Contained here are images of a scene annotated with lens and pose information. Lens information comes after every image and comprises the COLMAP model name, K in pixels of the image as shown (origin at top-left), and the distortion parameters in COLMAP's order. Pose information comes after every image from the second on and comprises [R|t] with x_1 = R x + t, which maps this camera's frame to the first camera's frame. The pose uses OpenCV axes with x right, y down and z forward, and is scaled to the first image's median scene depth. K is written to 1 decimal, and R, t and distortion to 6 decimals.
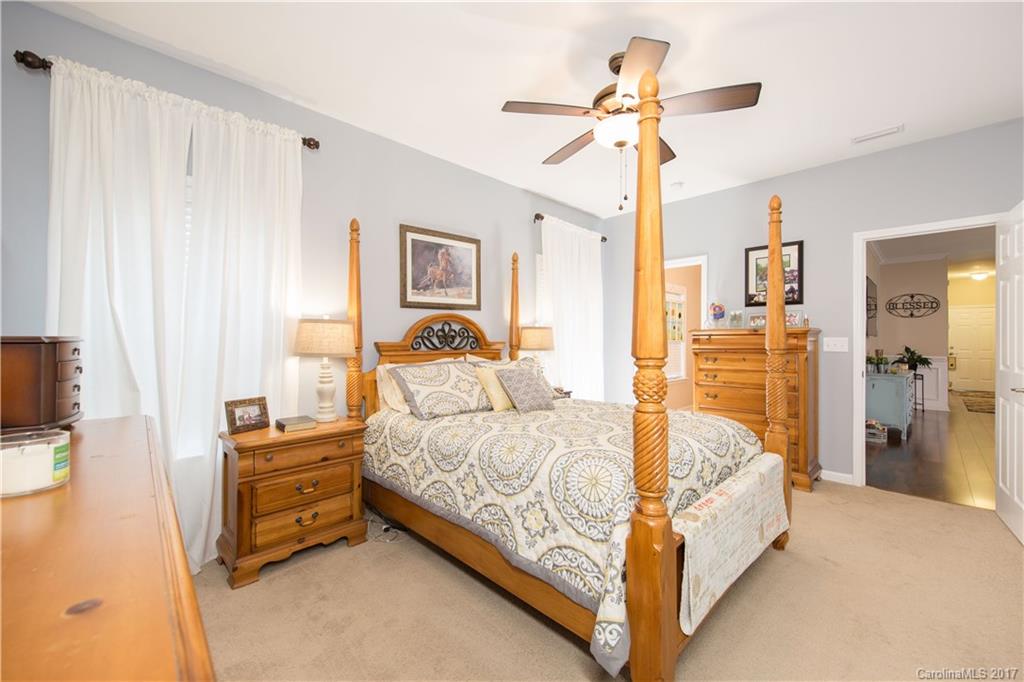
lens RADIAL K [[409.0, 0, 512.0], [0, 409.0, 341.0], [0, 0, 1]] dist [0.000402, -0.000317]
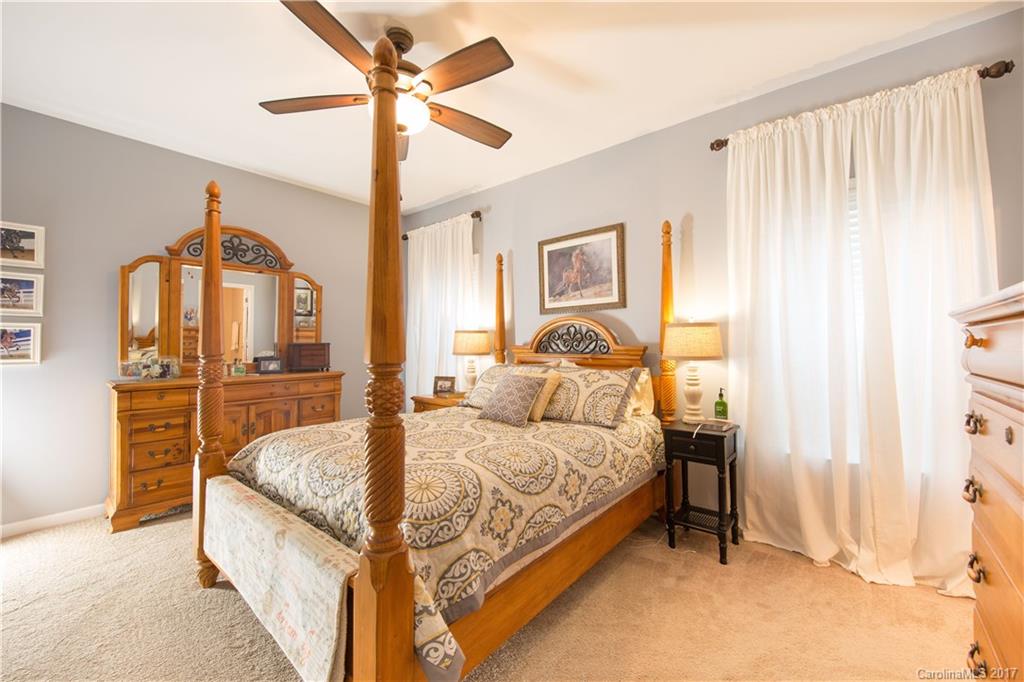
lens RADIAL K [[409.0, 0, 512.0], [0, 409.0, 341.0], [0, 0, 1]] dist [0.000402, -0.000317]
pose [[0.096024, -0.005631, -0.995363, 0.809977], [0.002250, 0.999983, -0.005441, -0.003390], [0.995376, -0.001717, 0.096035, 0.772786]]
